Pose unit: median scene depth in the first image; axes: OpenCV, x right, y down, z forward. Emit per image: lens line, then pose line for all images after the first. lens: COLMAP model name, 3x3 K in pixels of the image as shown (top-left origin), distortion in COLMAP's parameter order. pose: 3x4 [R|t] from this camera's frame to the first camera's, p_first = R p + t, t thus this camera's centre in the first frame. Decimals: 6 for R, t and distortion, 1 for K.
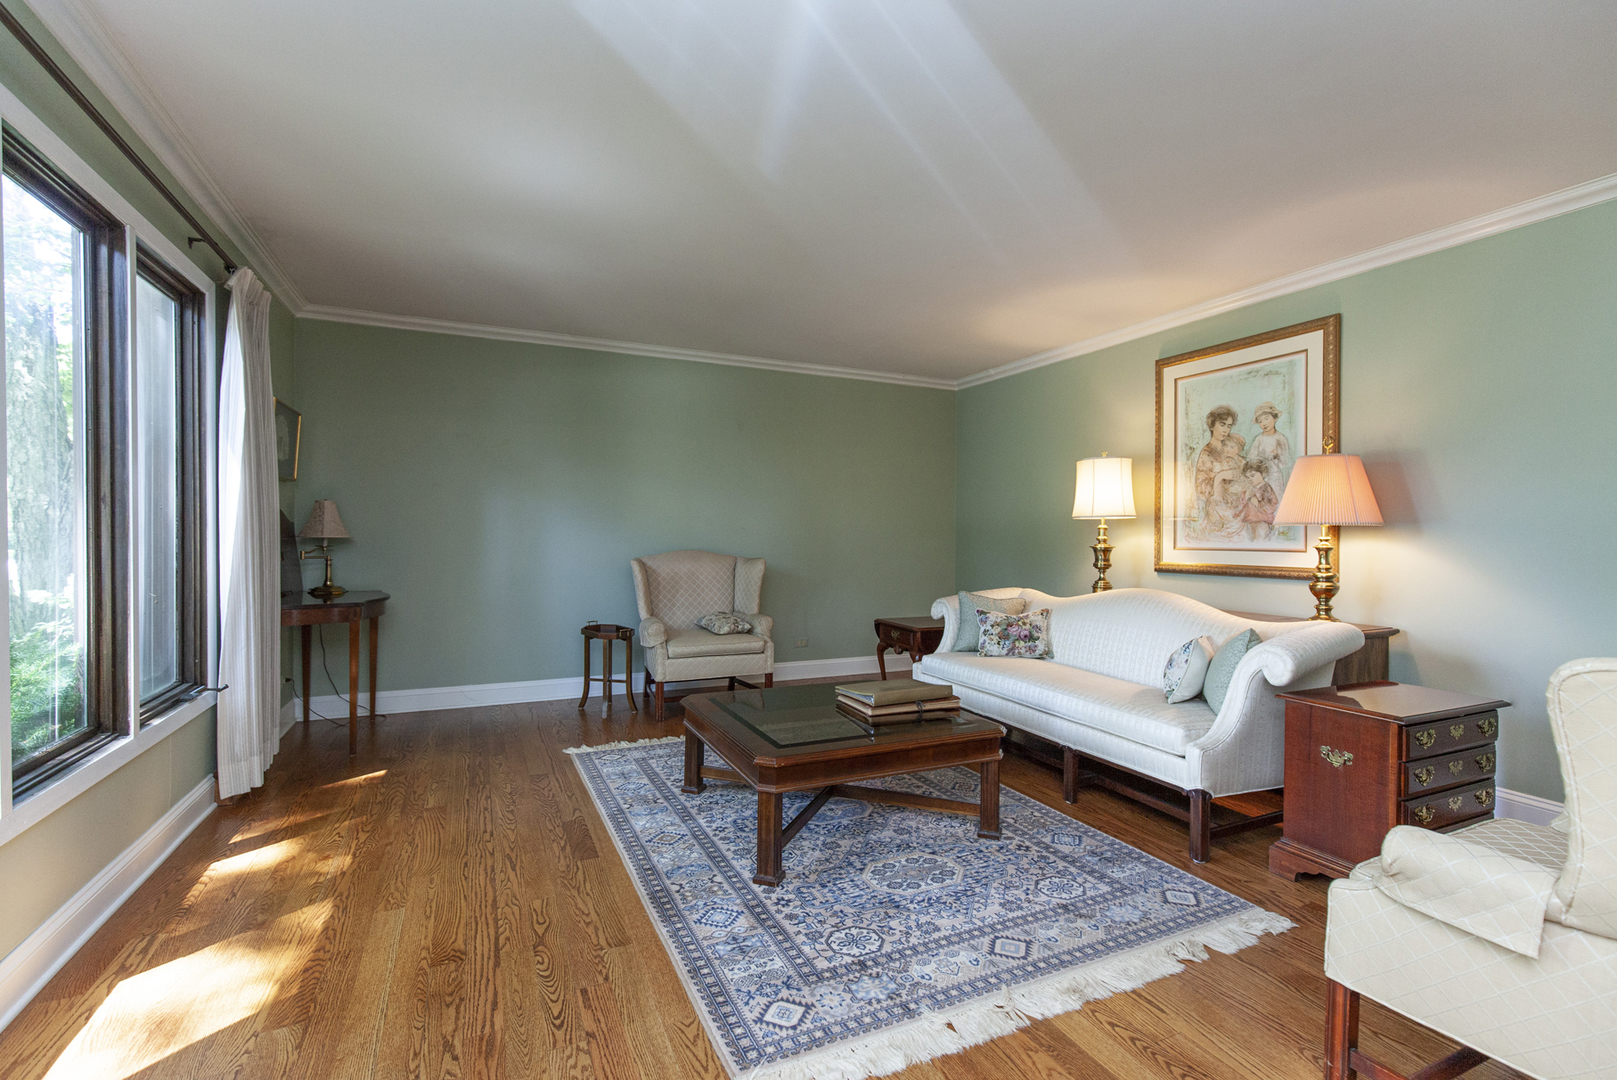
lens RADIAL K [[733.6, 0, 808.2], [0, 733.6, 541.1], [0, 0, 1]] dist [0.001798, -0.000337]
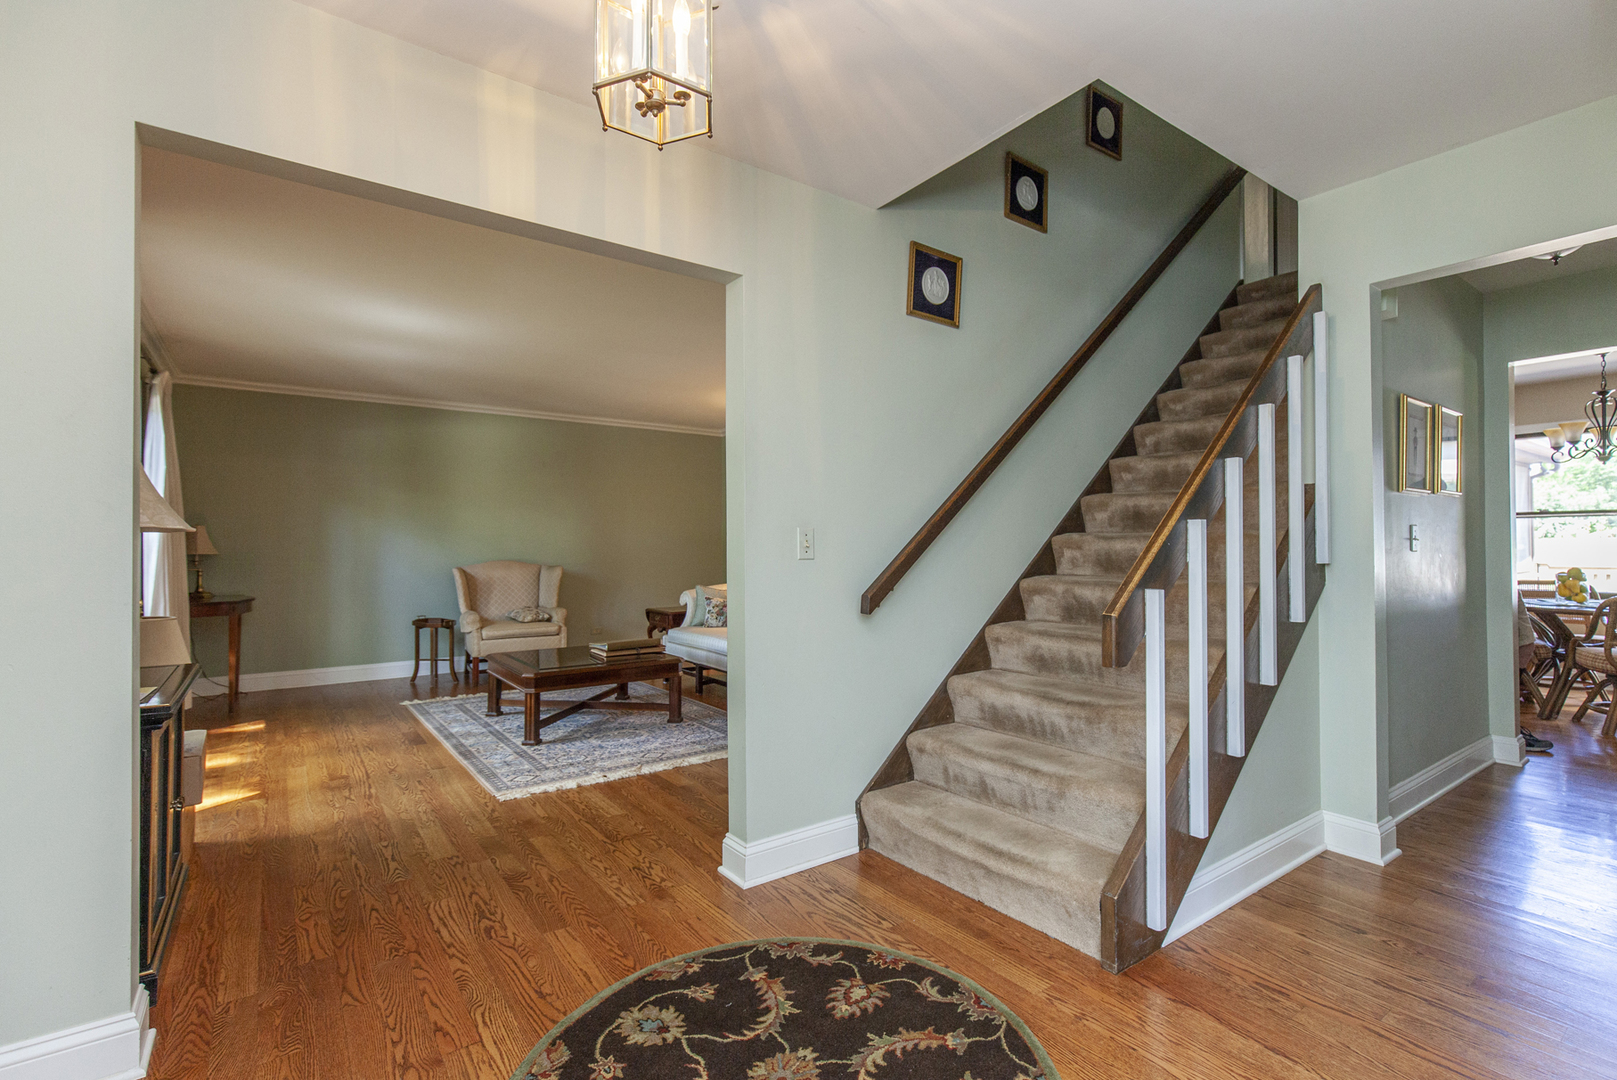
lens RADIAL K [[733.6, 0, 809.4], [0, 733.6, 541.5], [0, 0, 1]] dist [0.001798, -0.000337]
pose [[0.979437, -0.010046, 0.201499, 0.137048], [0.013031, 0.999824, -0.013492, 0.004668], [-0.201328, 0.015840, 0.979396, -0.477236]]
